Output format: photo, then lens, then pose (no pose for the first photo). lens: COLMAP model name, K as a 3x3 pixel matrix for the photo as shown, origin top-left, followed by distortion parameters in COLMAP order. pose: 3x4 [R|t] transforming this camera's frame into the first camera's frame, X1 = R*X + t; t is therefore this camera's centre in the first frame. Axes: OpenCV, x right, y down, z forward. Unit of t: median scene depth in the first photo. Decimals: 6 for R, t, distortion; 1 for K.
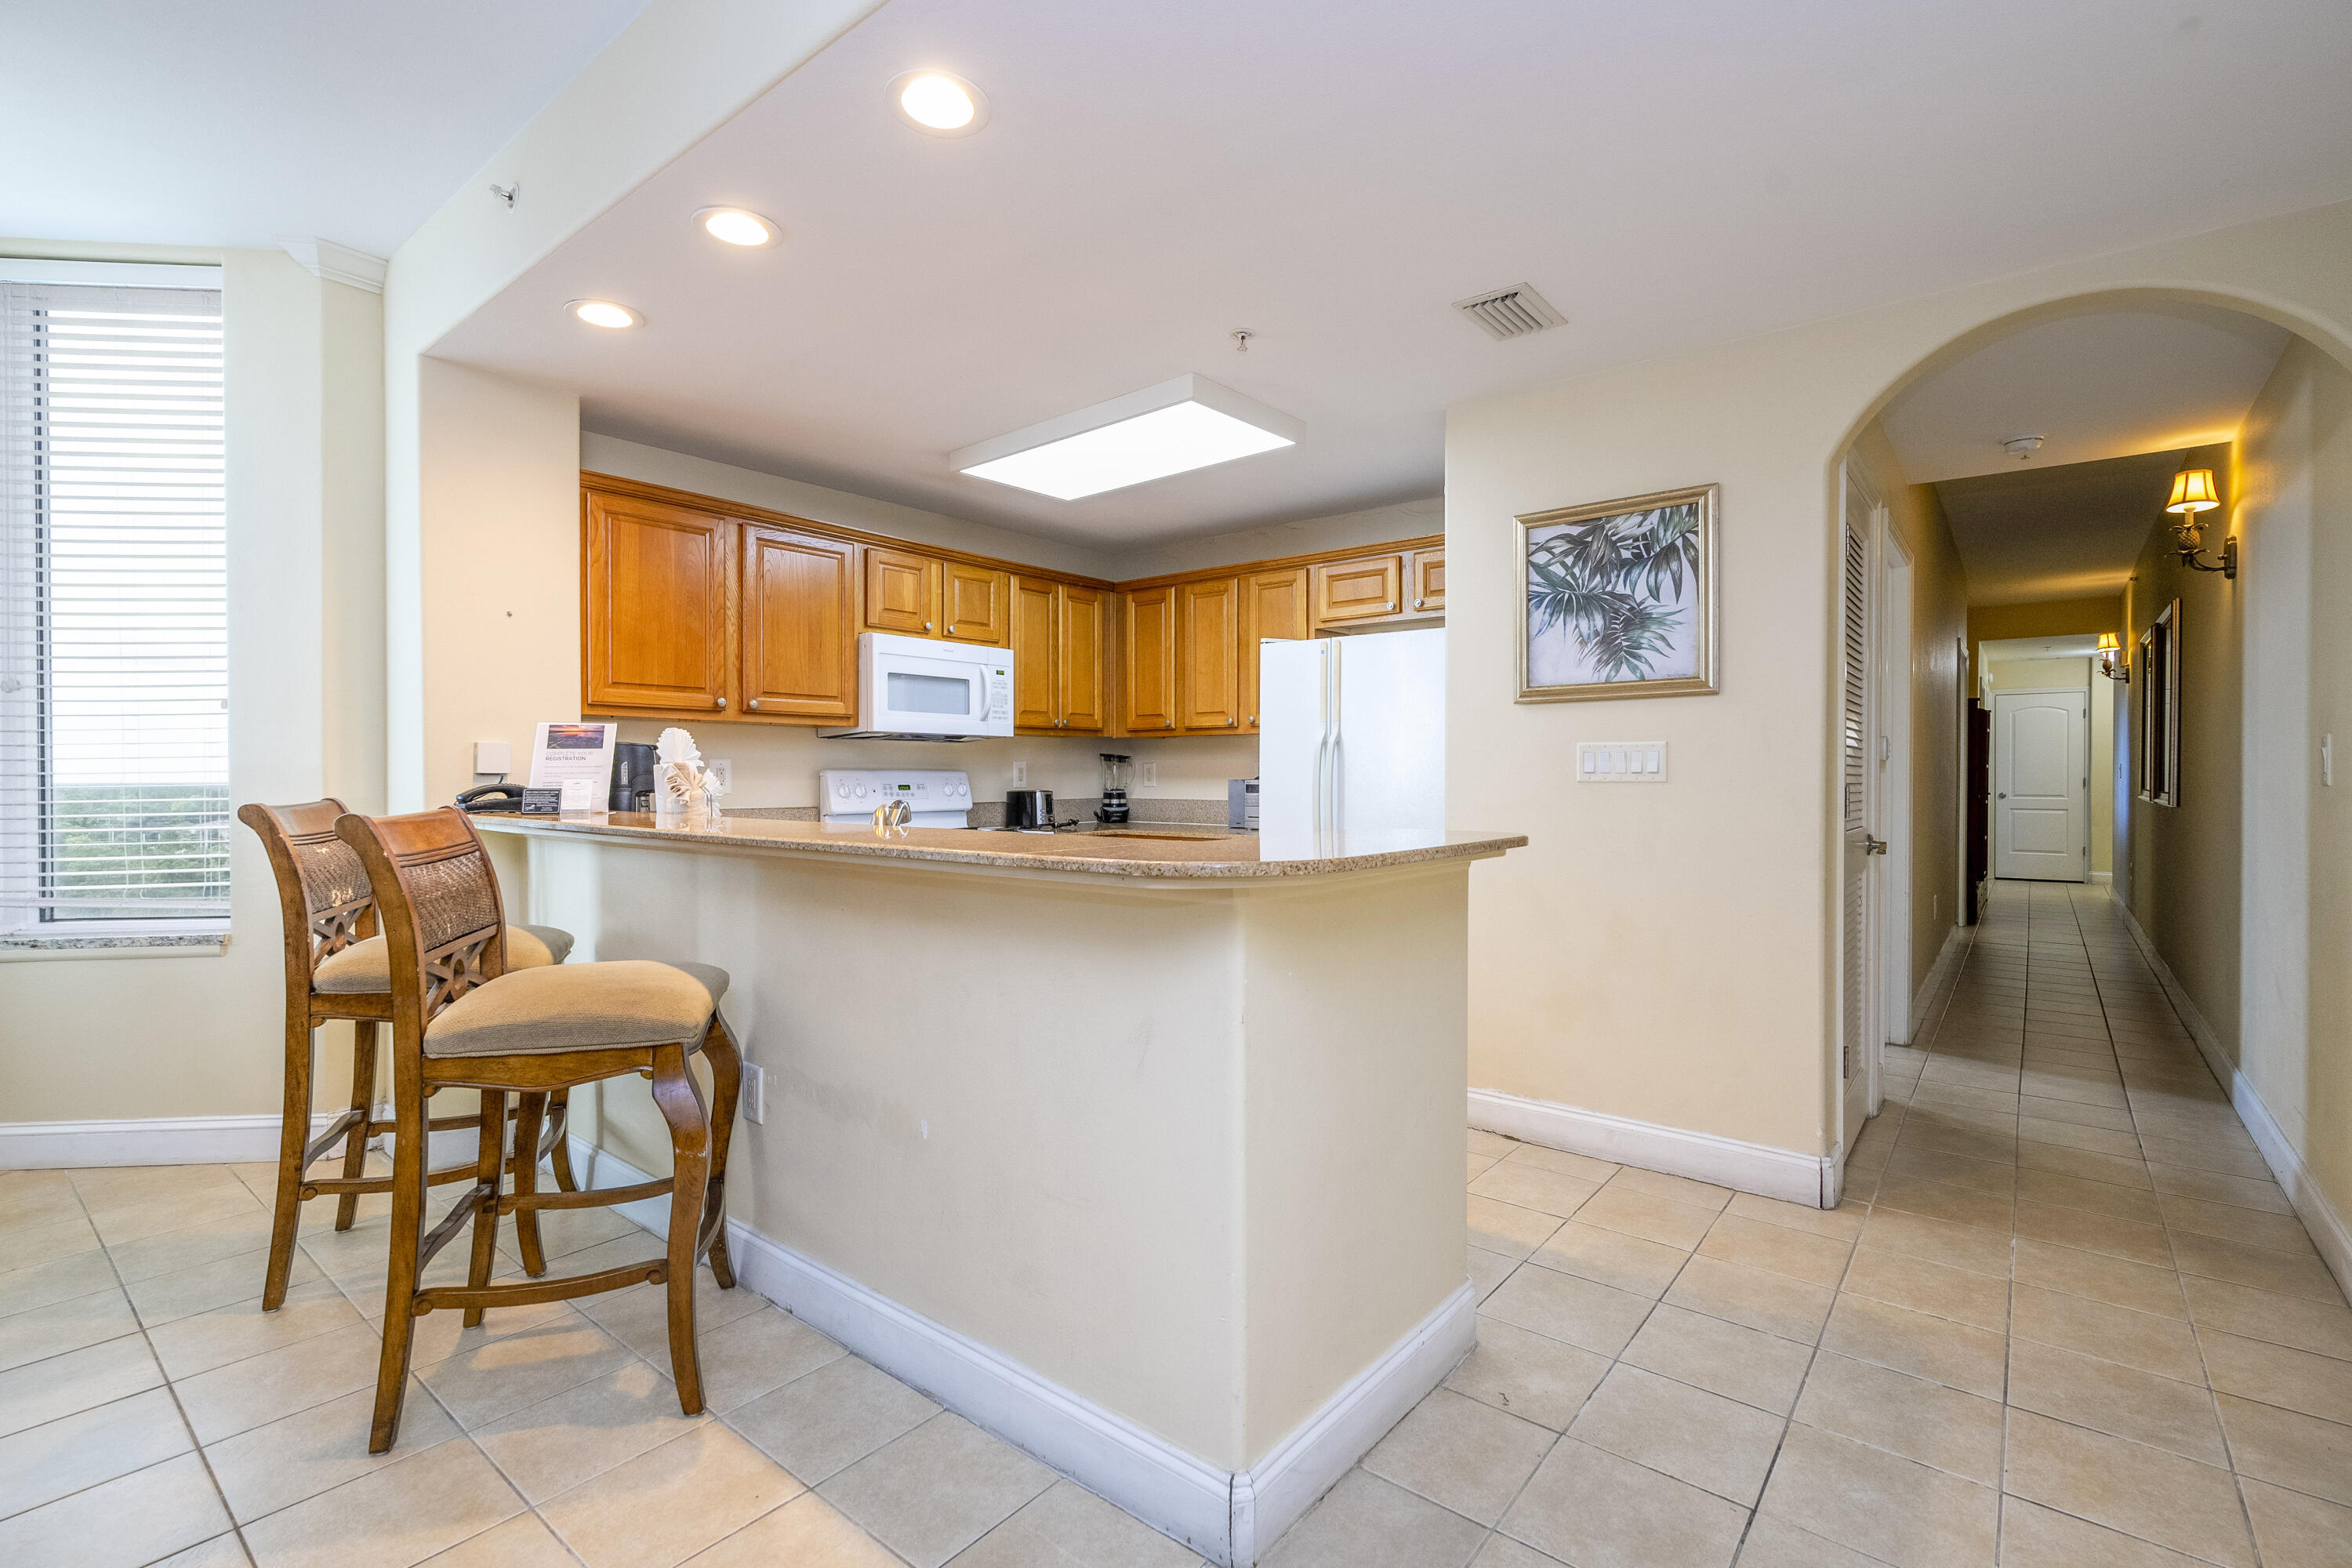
lens RADIAL K [[1062.2, 0, 1189.0], [0, 1062.2, 784.5], [0, 0, 1]] dist [-0.001855, 0.002022]
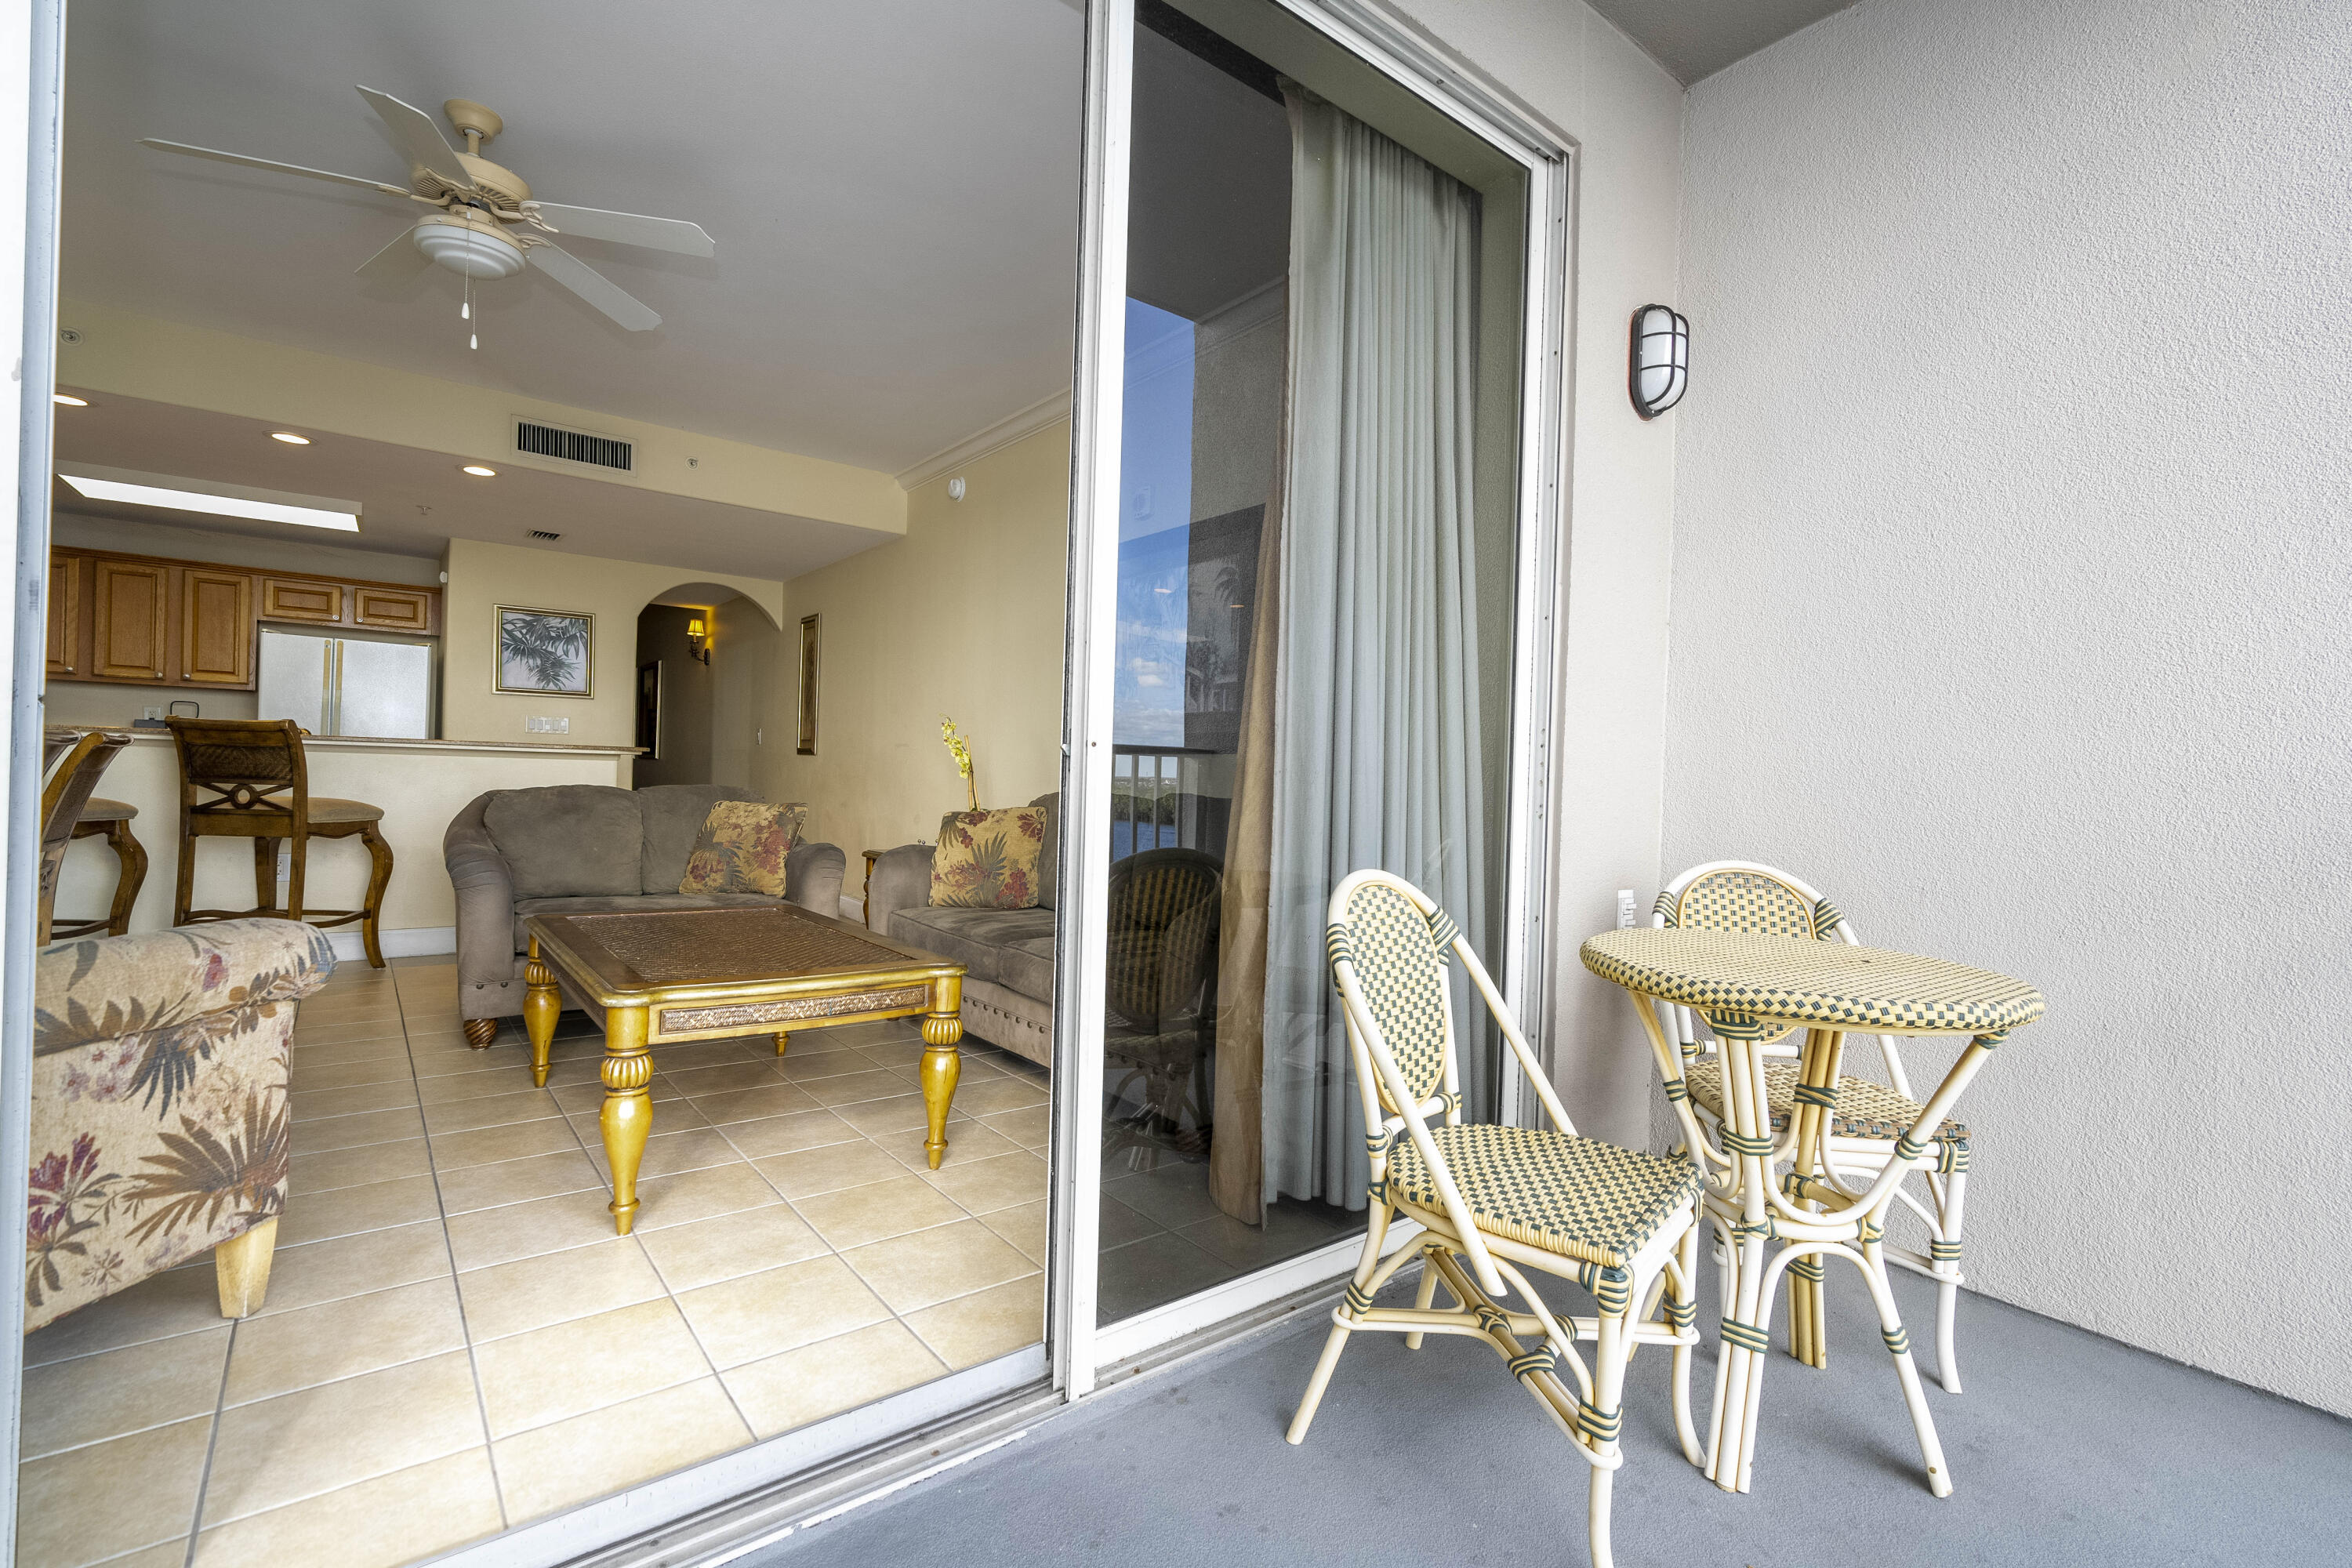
lens RADIAL K [[1062.2, 0, 1189.0], [0, 1062.2, 784.5], [0, 0, 1]] dist [-0.001855, 0.002022]
pose [[0.225782, 0.001408, 0.974177, -1.464286], [-0.021392, 0.999765, 0.003513, 0.066870], [-0.973943, -0.021633, 0.225759, -0.832326]]
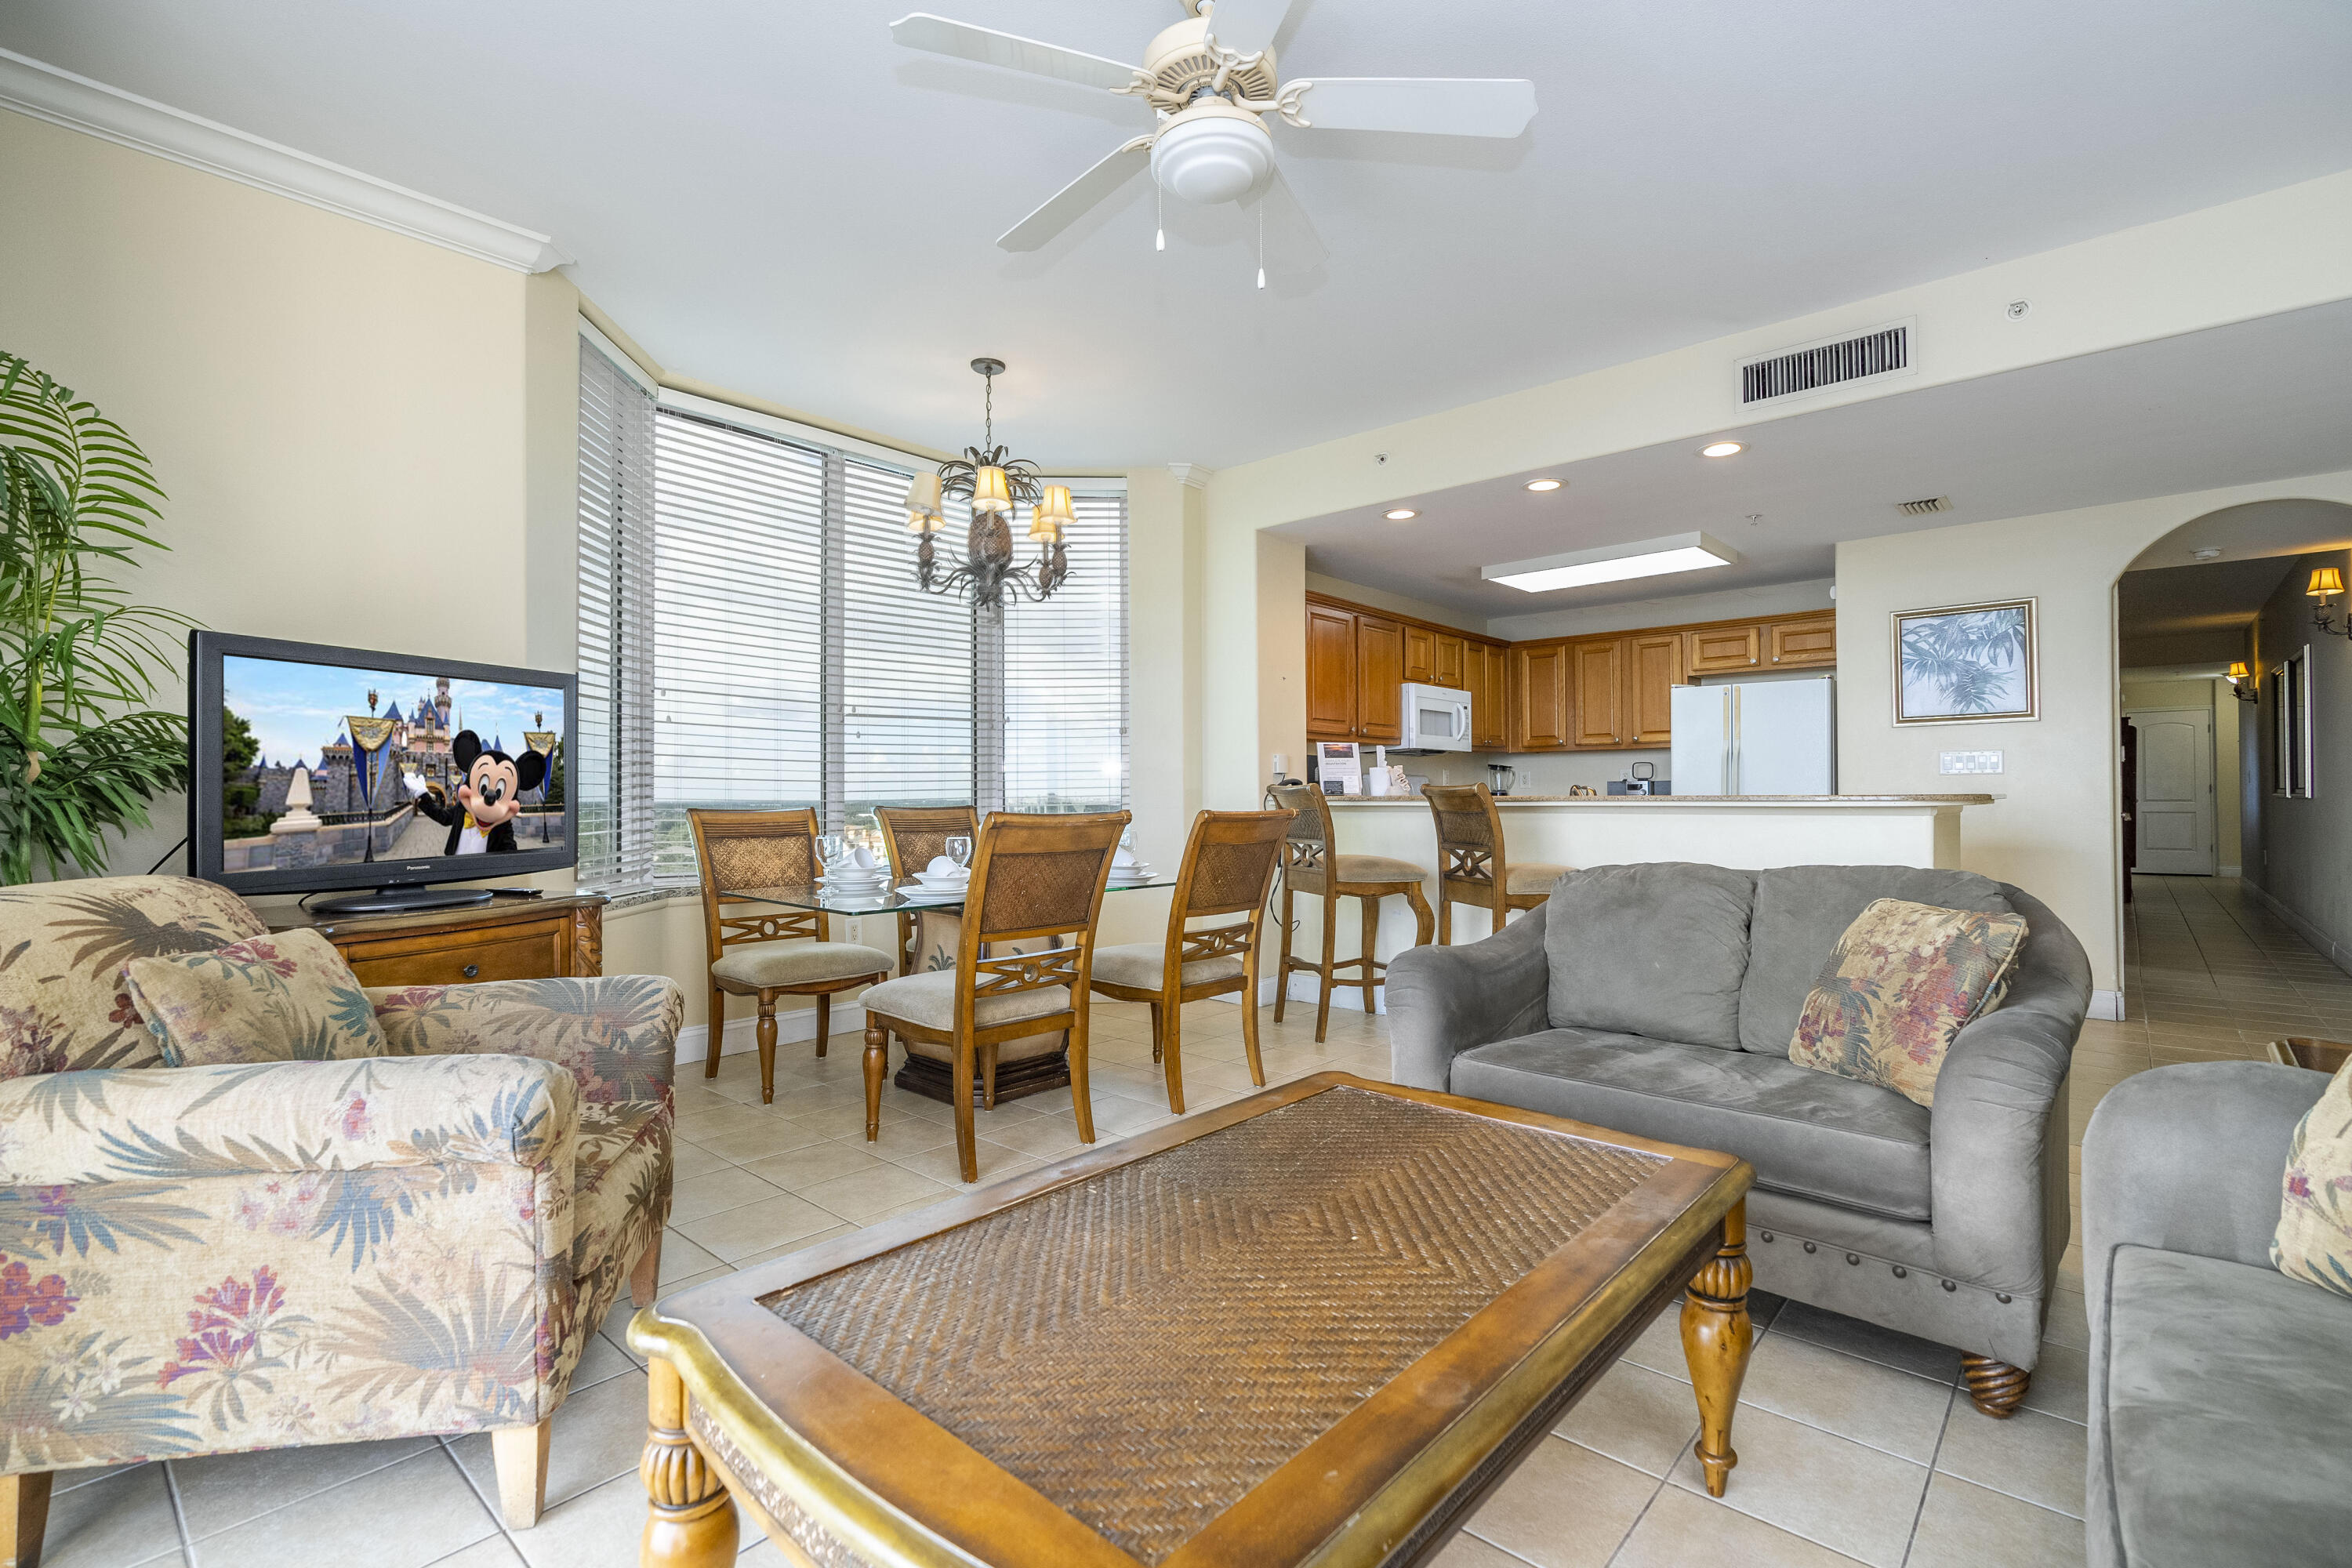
lens RADIAL K [[1058.5, 0, 1188.1], [0, 1058.5, 787.6], [0, 0, 1]] dist [-0.003187, 0.001608]
pose [[0.998742, -0.005896, -0.049789, -0.714413], [0.005045, 0.999839, -0.017198, 0.039737], [0.049883, 0.016925, 0.998612, -0.690335]]
